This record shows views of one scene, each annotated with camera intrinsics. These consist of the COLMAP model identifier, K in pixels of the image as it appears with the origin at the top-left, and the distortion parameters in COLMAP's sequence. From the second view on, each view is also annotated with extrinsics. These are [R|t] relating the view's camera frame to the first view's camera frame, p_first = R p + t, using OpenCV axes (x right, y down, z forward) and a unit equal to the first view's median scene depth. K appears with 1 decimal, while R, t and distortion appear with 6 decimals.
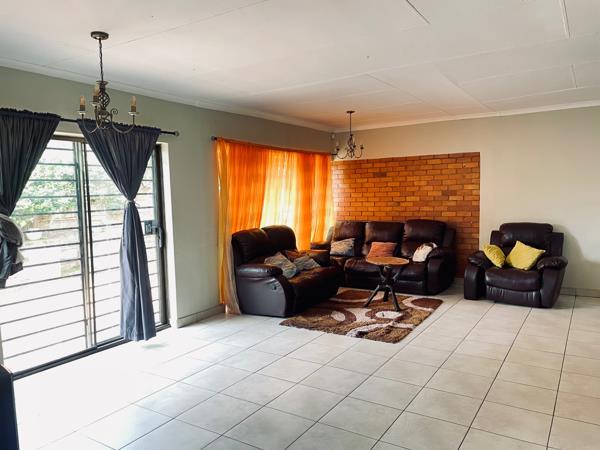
lens RADIAL K [[454.6, 0, 300.0], [0, 454.6, 225.0], [0, 0, 1]] dist [0.003491, 0.002080]
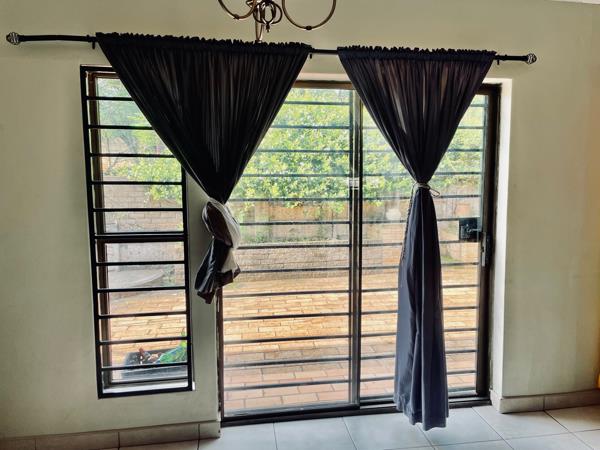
lens RADIAL K [[476.2, 0, 300.0], [0, 476.2, 225.0], [0, 0, 1]] dist [0.061814, -0.003111]
pose [[0.671045, 0.105911, -0.733813, -0.021648], [-0.072684, 0.994374, 0.077052, -0.037535], [0.737845, 0.001631, 0.674968, 0.465337]]
